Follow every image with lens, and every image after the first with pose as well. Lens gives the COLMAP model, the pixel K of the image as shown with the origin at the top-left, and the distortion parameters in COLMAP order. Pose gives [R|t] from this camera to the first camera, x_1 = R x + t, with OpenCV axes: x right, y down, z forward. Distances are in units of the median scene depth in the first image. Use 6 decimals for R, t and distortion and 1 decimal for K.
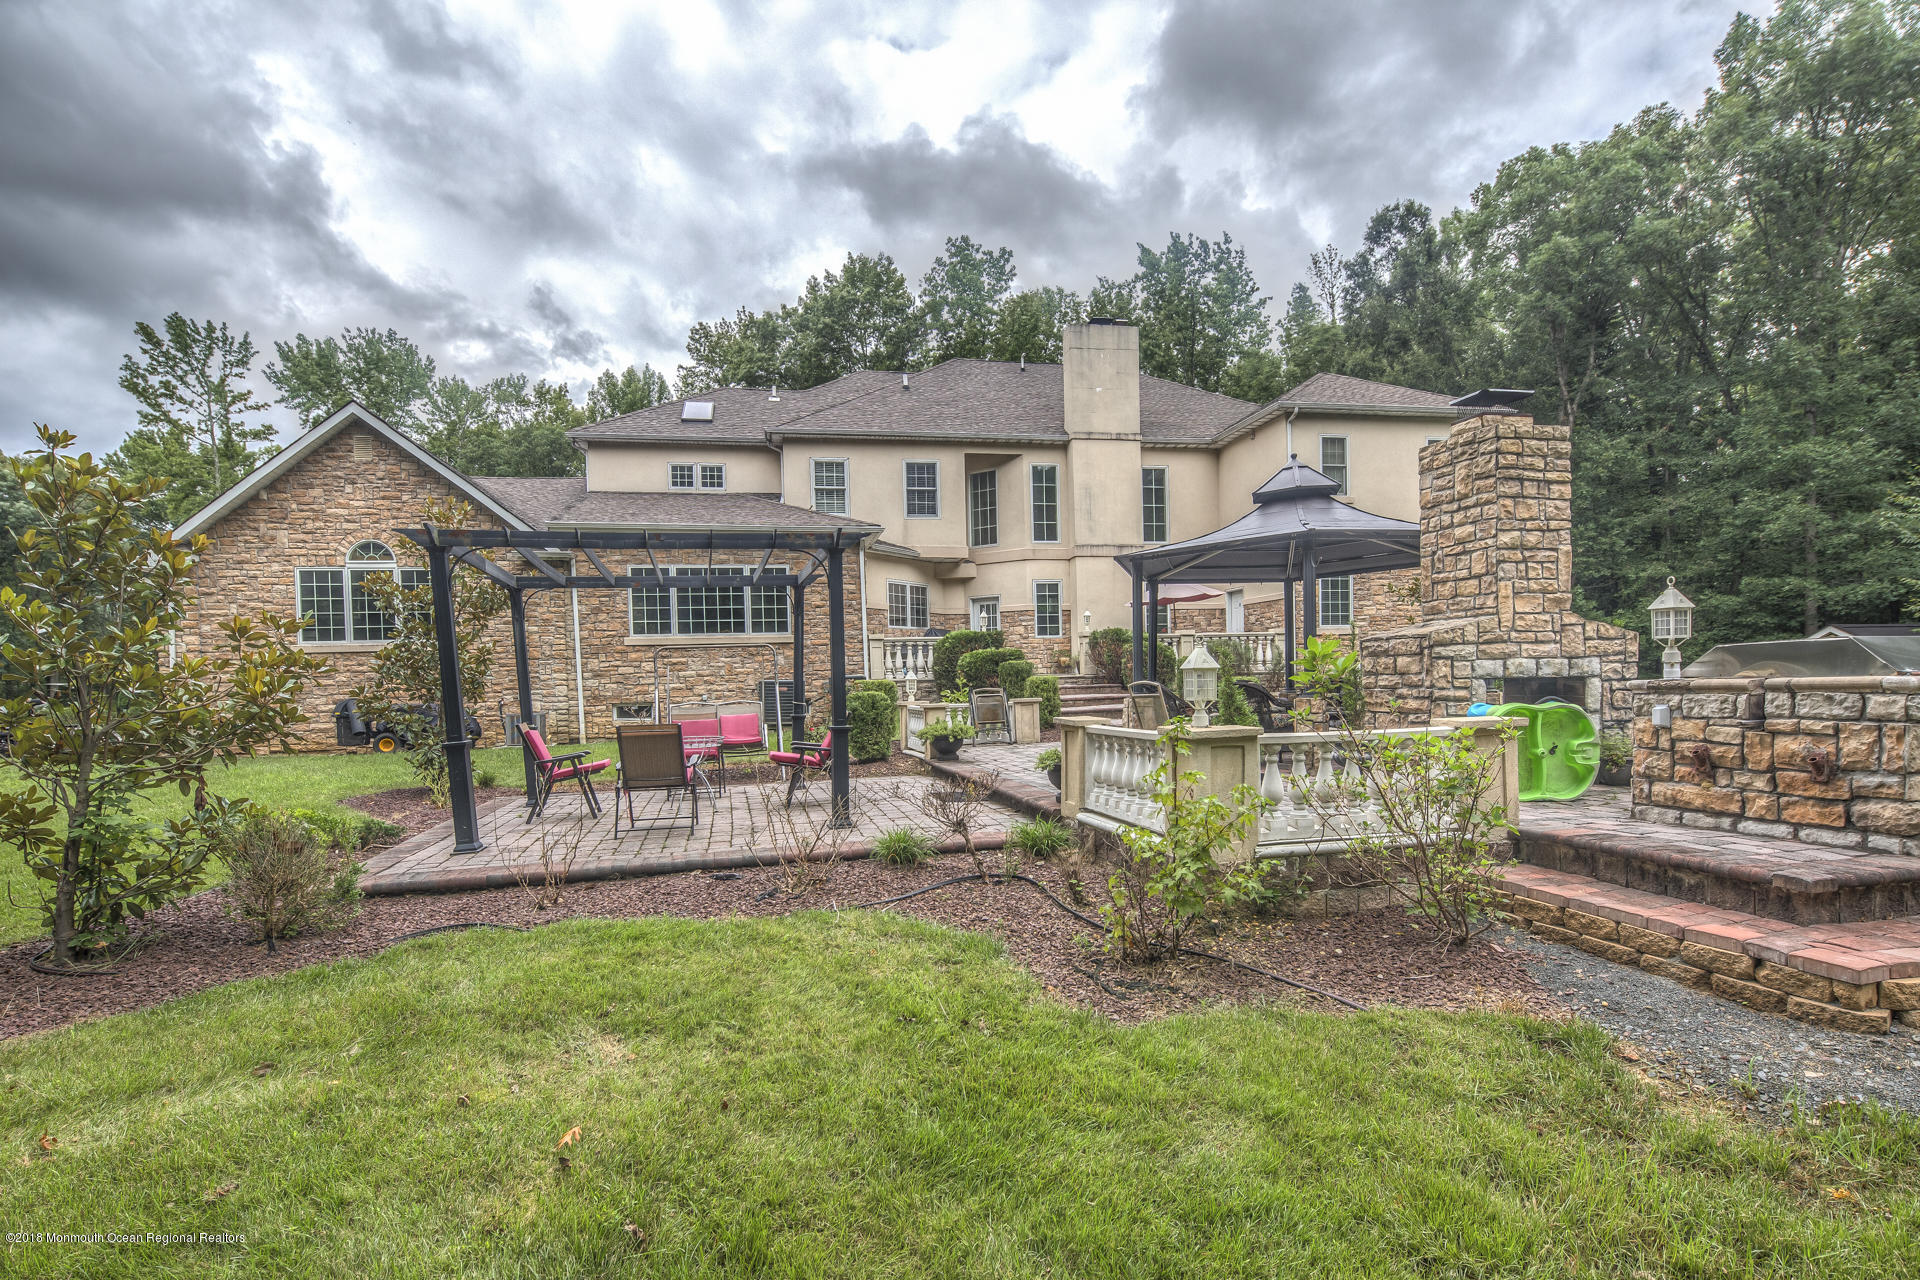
lens RADIAL K [[968.4, 0, 942.8], [0, 968.4, 705.6], [0, 0, 1]] dist [0.008367, -0.006006]
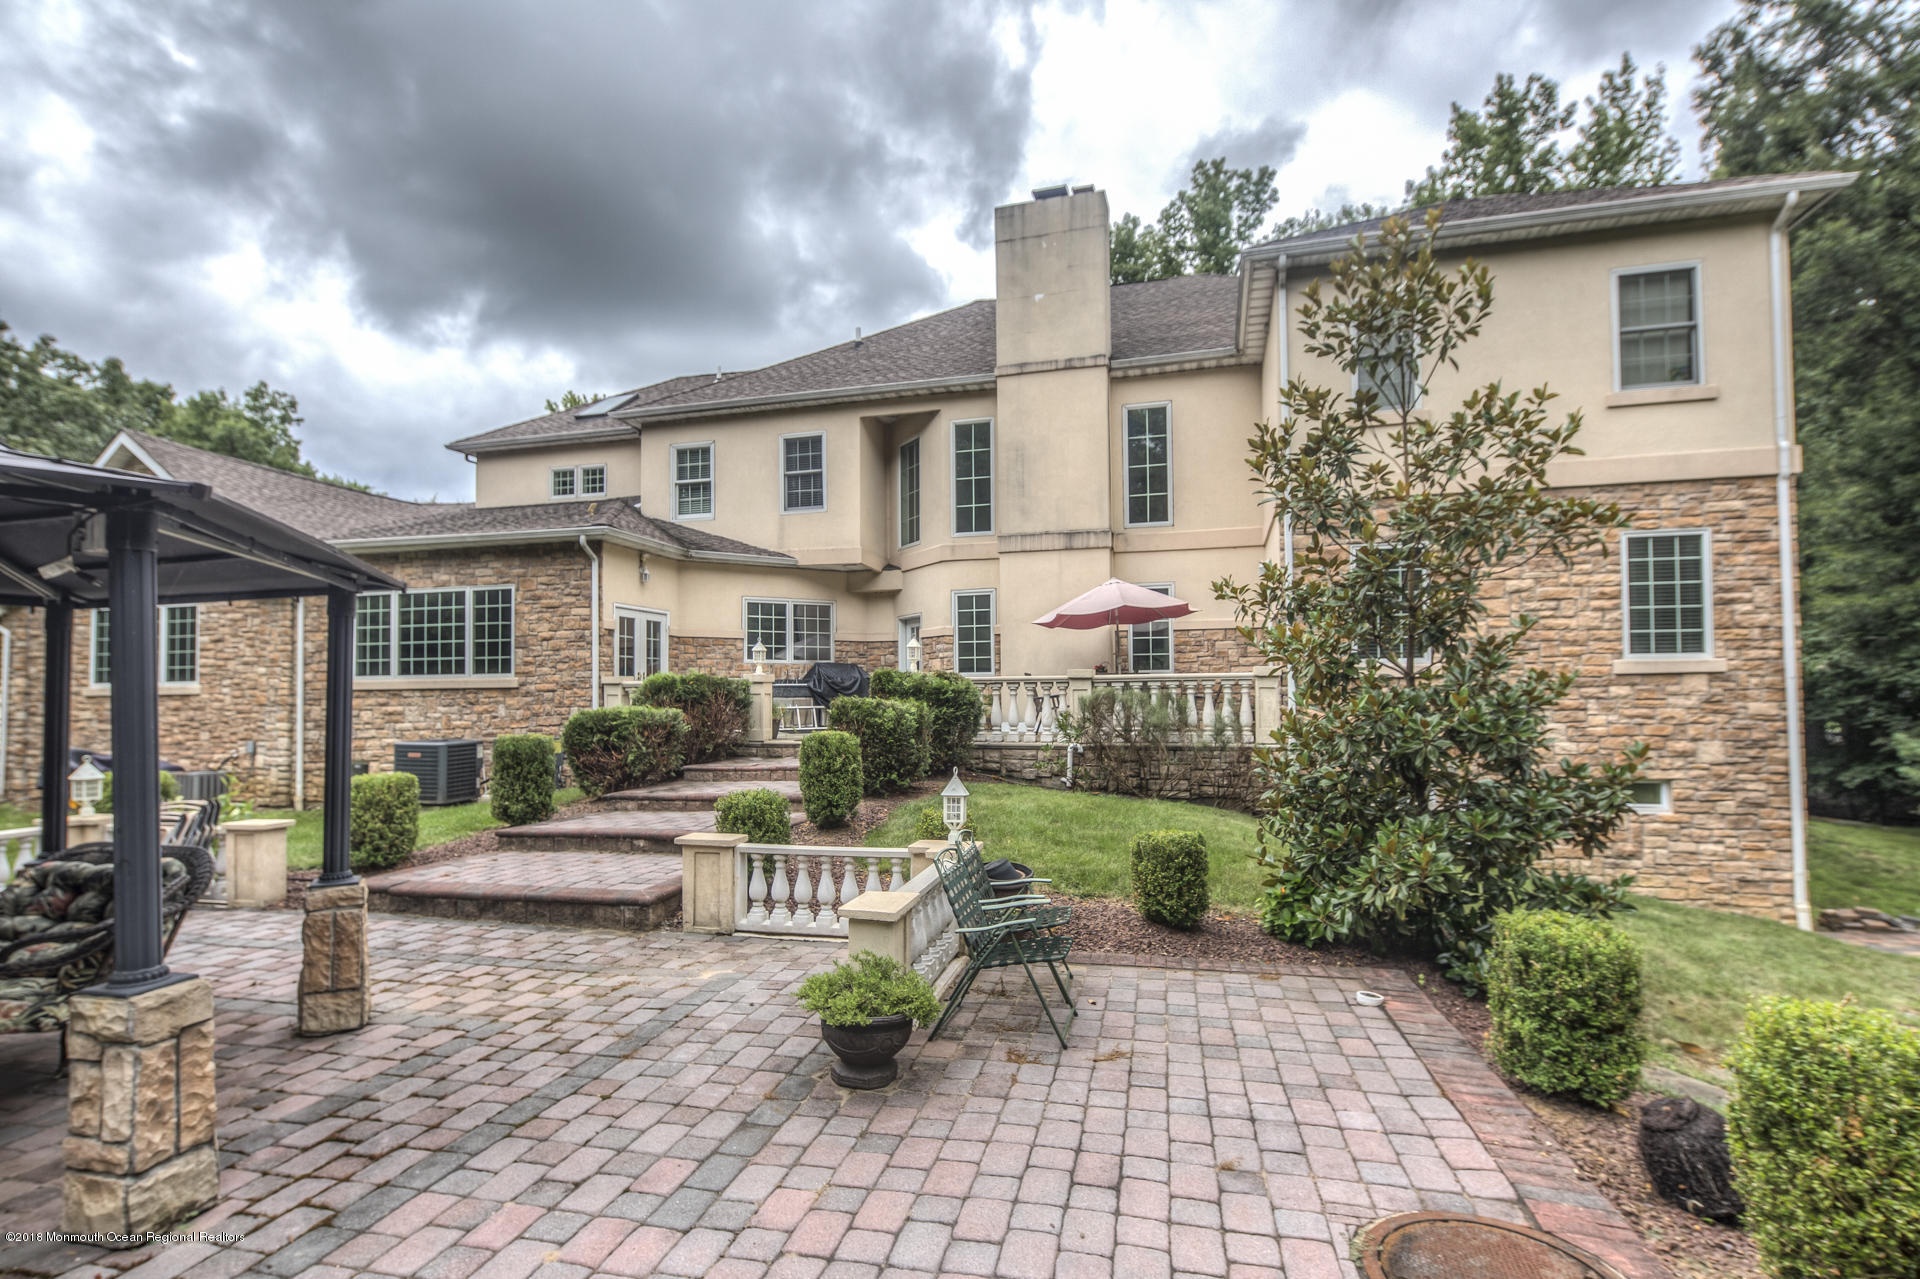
lens RADIAL K [[968.4, 0, 941.1], [0, 968.4, 647.6], [0, 0, 1]] dist [0.008367, -0.006006]
pose [[0.892887, -0.008442, -0.450203, 0.398663], [-0.025303, 0.997304, -0.068885, -0.044713], [0.449570, 0.072897, 0.890265, 0.409335]]
